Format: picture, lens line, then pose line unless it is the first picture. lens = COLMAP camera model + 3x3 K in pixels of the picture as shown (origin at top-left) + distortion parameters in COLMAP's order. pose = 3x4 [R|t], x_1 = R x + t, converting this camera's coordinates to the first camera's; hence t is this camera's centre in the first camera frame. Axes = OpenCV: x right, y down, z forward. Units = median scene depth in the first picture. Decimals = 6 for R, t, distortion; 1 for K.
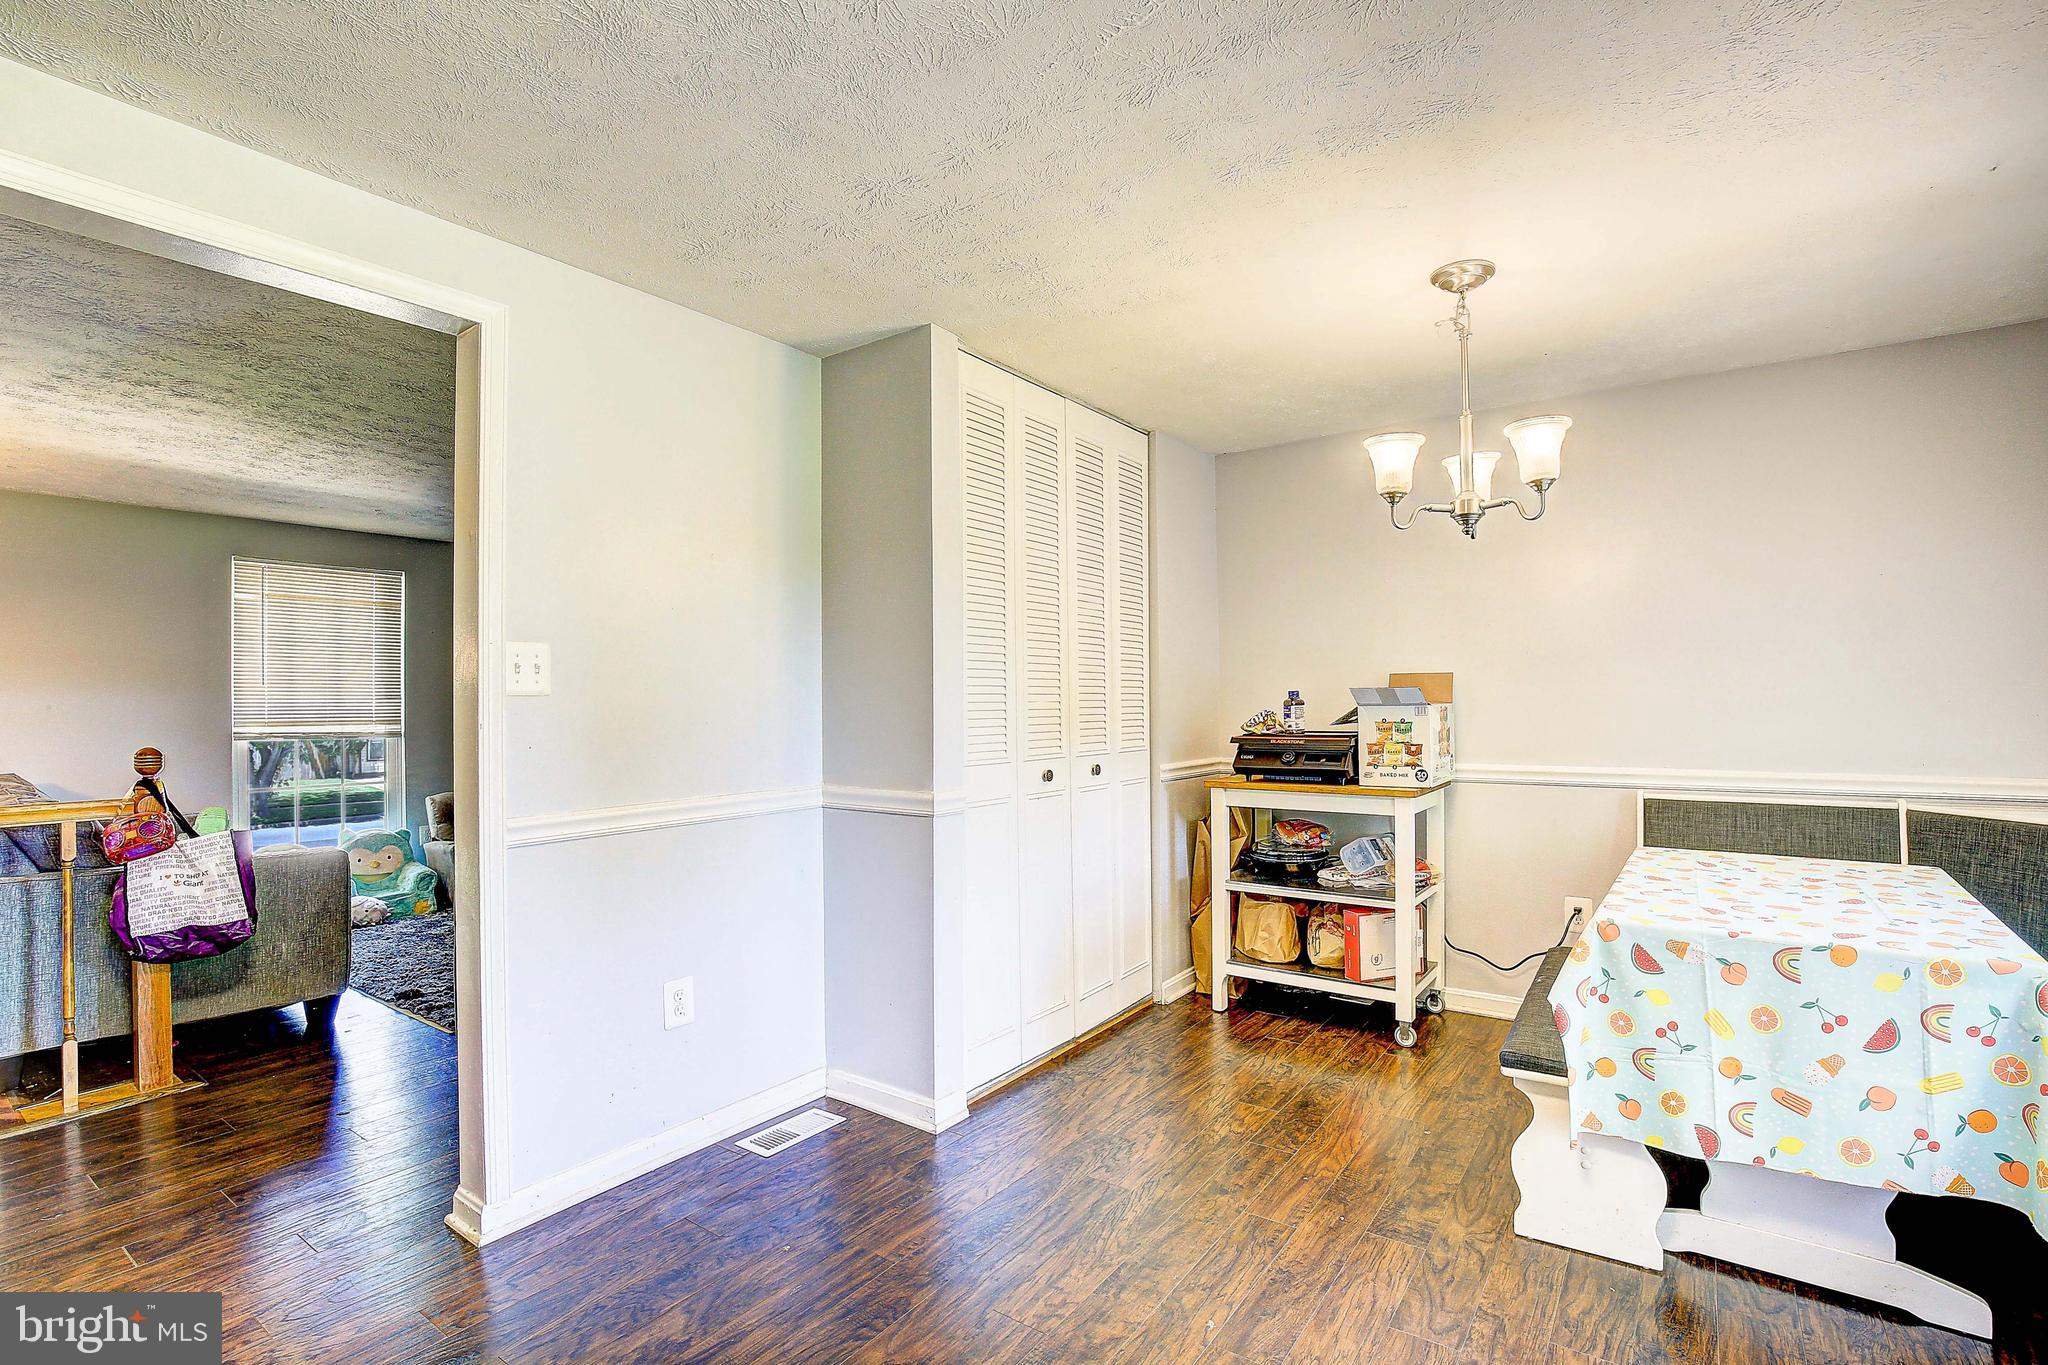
lens RADIAL K [[954.3, 0, 1015.9], [0, 954.3, 699.7], [0, 0, 1]] dist [-0.012860, 0.001109]
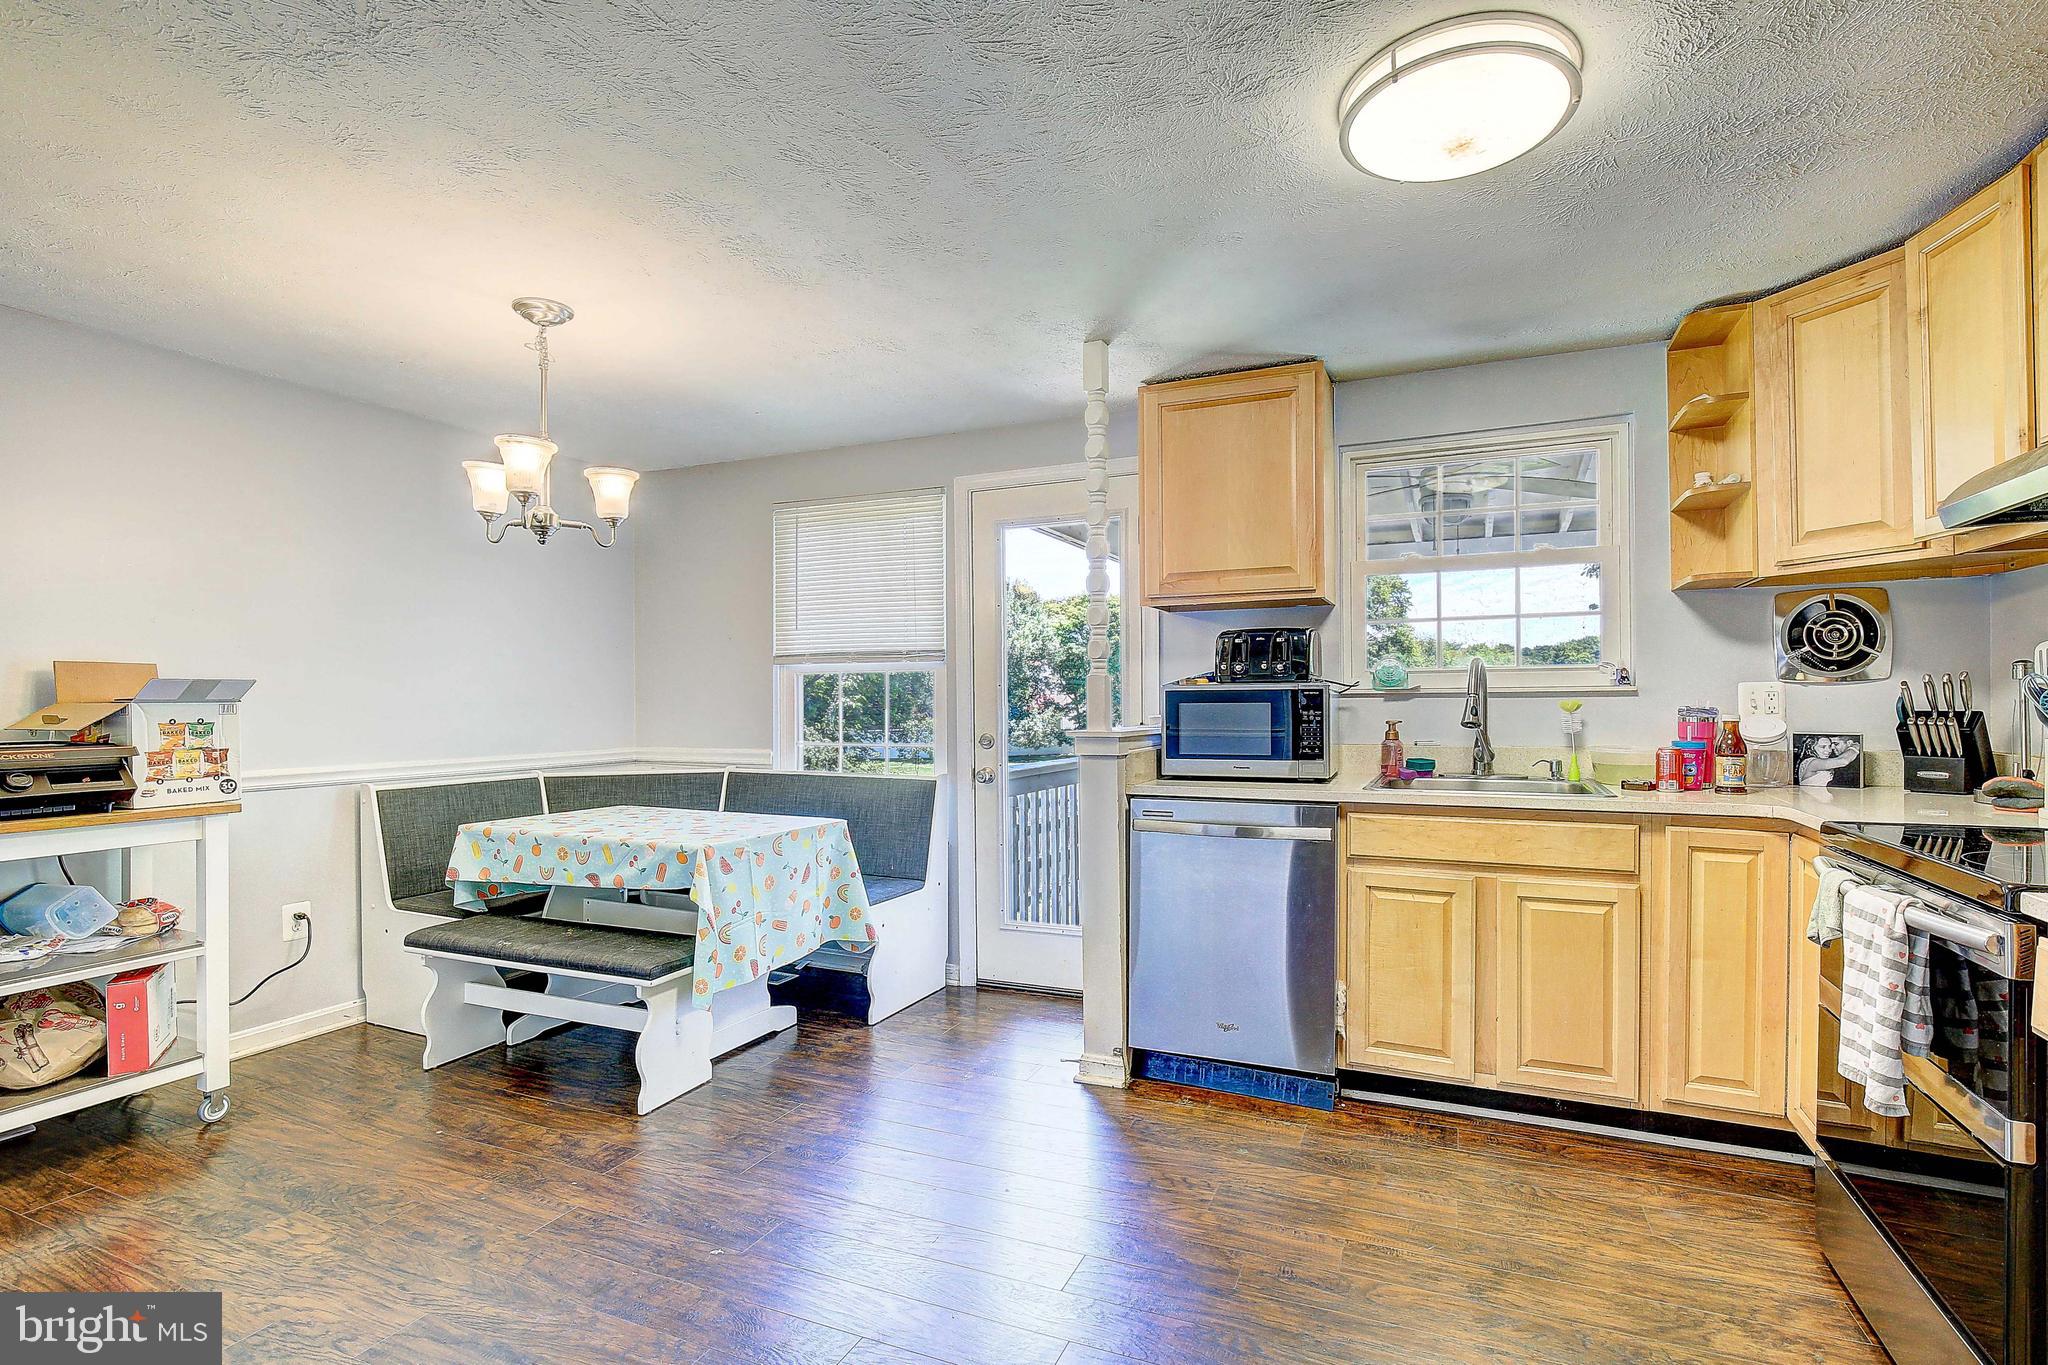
lens RADIAL K [[954.3, 0, 1036.1], [0, 954.3, 688.5], [0, 0, 1]] dist [-0.012860, 0.001109]
pose [[-0.194543, 0.025899, 0.980552, -0.529635], [0.008382, 0.999659, -0.024740, 0.020309], [-0.980858, 0.003406, -0.194694, 0.467132]]
